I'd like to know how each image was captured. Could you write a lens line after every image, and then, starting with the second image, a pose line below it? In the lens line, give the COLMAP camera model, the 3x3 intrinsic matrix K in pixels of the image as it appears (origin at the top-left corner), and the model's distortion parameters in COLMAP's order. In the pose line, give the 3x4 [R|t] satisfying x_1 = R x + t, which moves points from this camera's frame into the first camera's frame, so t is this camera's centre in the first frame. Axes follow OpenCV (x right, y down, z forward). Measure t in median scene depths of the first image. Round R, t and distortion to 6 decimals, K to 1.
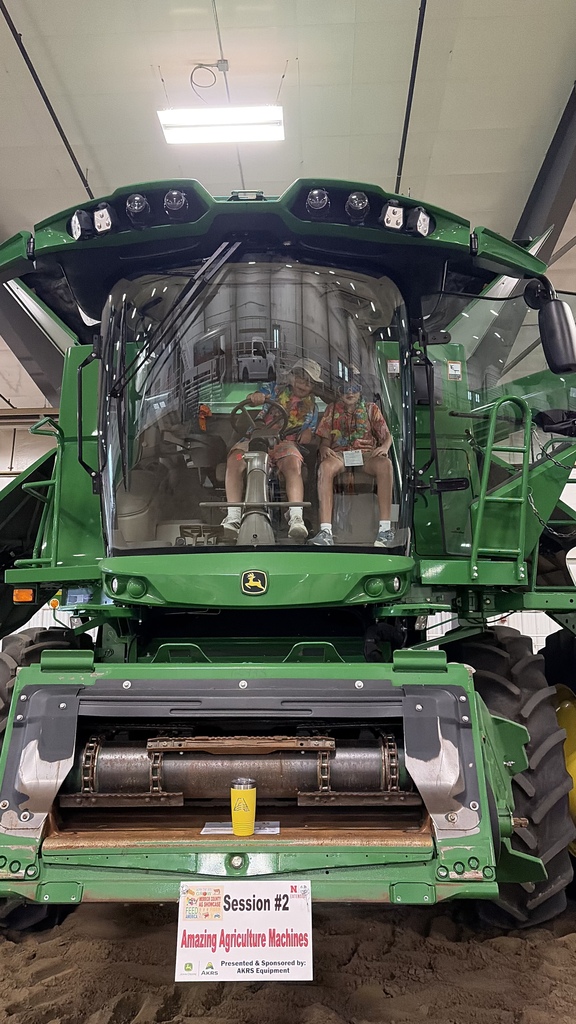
lens RADIAL K [[737.3, 0, 285.3], [0, 737.3, 508.0], [0, 0, 1]] dist [0.063063, -0.003678]
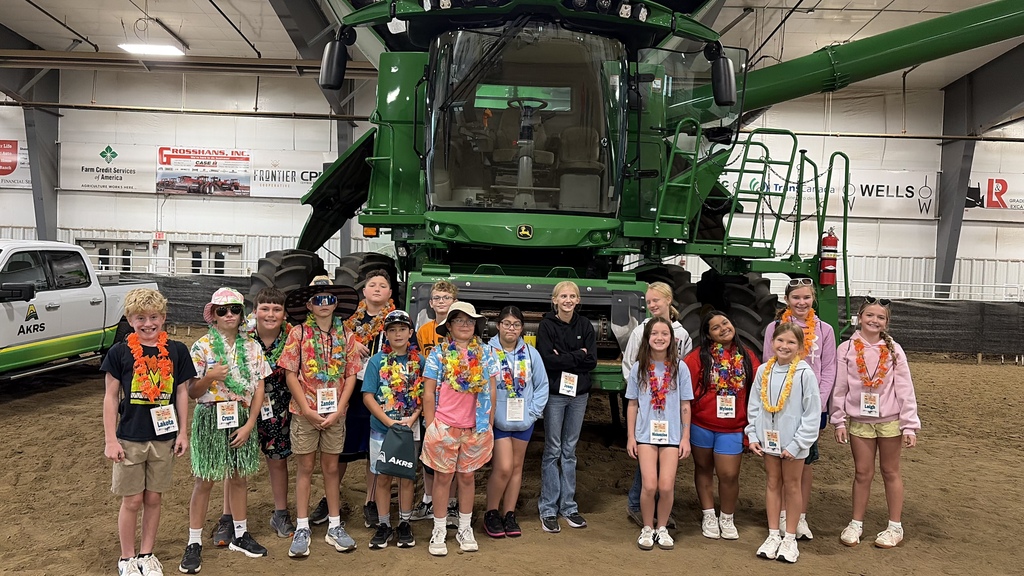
lens RADIAL K [[737.3, 0, 511.2], [0, 737.3, 288.7], [0, 0, 1]] dist [0.063063, -0.003678]
pose [[0.997979, 0.039179, 0.050033, -0.135508], [-0.048029, 0.980582, 0.190137, -0.078628], [-0.041612, -0.192156, 0.980482, -0.588783]]
